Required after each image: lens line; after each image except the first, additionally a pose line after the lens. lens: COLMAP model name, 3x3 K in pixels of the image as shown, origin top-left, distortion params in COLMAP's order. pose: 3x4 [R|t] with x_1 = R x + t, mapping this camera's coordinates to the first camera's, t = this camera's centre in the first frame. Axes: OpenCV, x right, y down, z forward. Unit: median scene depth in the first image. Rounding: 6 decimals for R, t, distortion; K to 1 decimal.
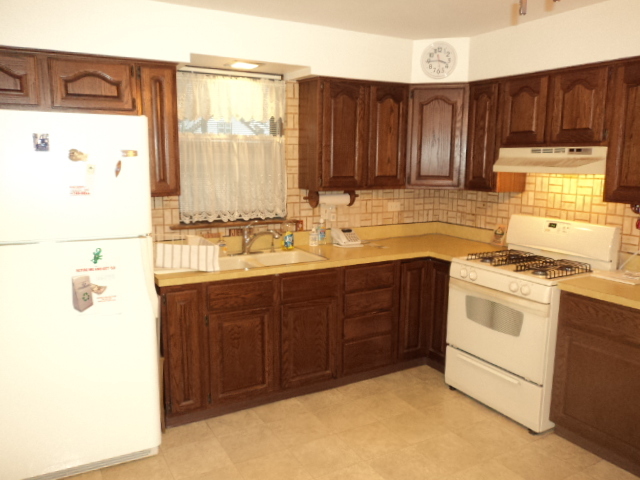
lens RADIAL K [[519.0, 0, 320.2], [0, 519.0, 242.5], [0, 0, 1]] dist [-0.006128, 0.009700]
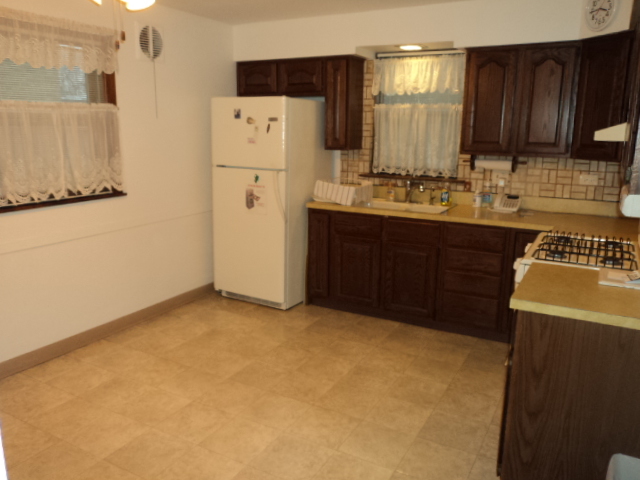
lens RADIAL K [[519.0, 0, 320.2], [0, 519.0, 242.5], [0, 0, 1]] dist [-0.006128, 0.009700]
pose [[0.515738, 0.188961, -0.835648, 0.830062], [-0.145638, 0.980515, 0.131836, -0.017634], [0.844277, 0.053710, 0.533209, 0.179819]]
